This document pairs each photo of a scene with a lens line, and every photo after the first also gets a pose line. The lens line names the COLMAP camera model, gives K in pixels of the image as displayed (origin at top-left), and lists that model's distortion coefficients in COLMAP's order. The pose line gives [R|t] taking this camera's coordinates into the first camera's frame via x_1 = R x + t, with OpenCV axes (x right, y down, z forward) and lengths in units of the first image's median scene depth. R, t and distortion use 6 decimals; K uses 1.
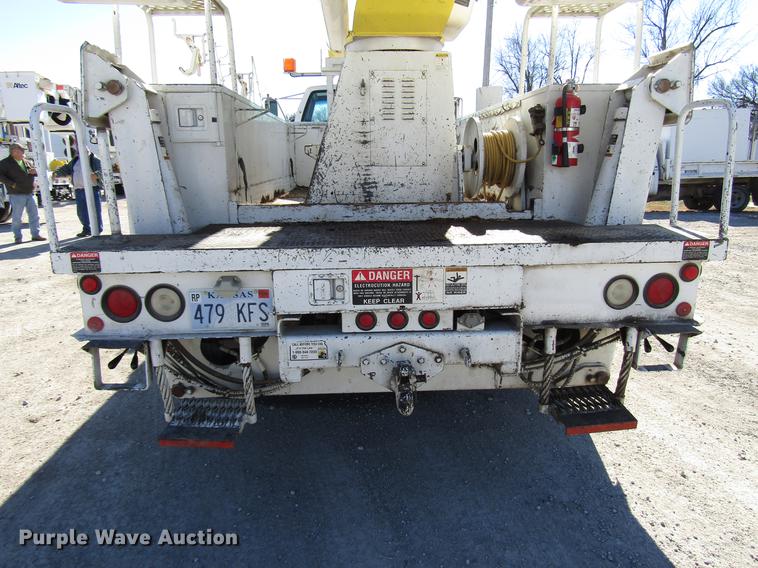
lens RADIAL K [[536.9, 0, 379.0], [0, 536.9, 284.0], [0, 0, 1]] dist [-0.005374, -0.000739]
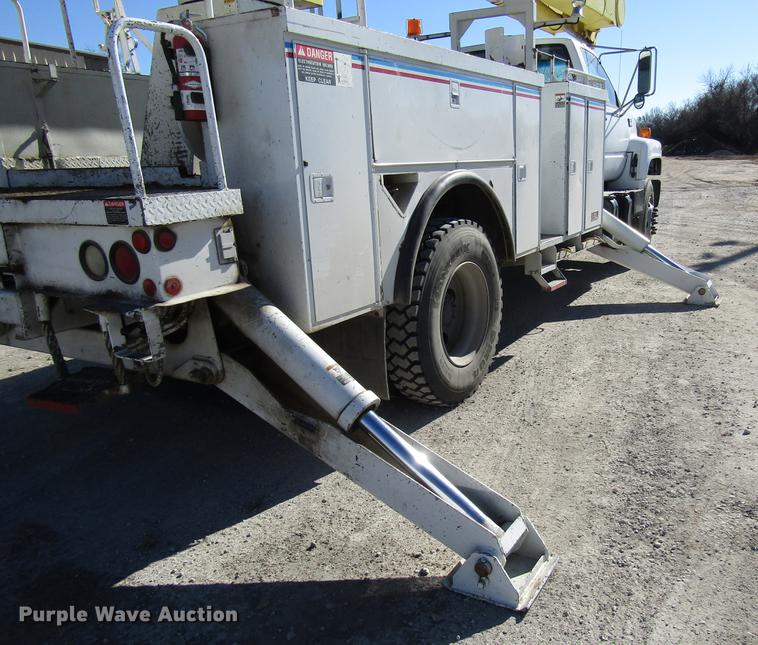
lens RADIAL K [[654.2, 0, 458.9], [0, 654.2, 344.5], [0, 0, 1]] dist [-0.005897, -0.000950]
pose [[0.865573, 0.127342, -0.484321, 1.181826], [-0.099435, 0.991576, 0.083006, 0.002349], [0.490812, -0.023689, 0.870944, 0.286408]]
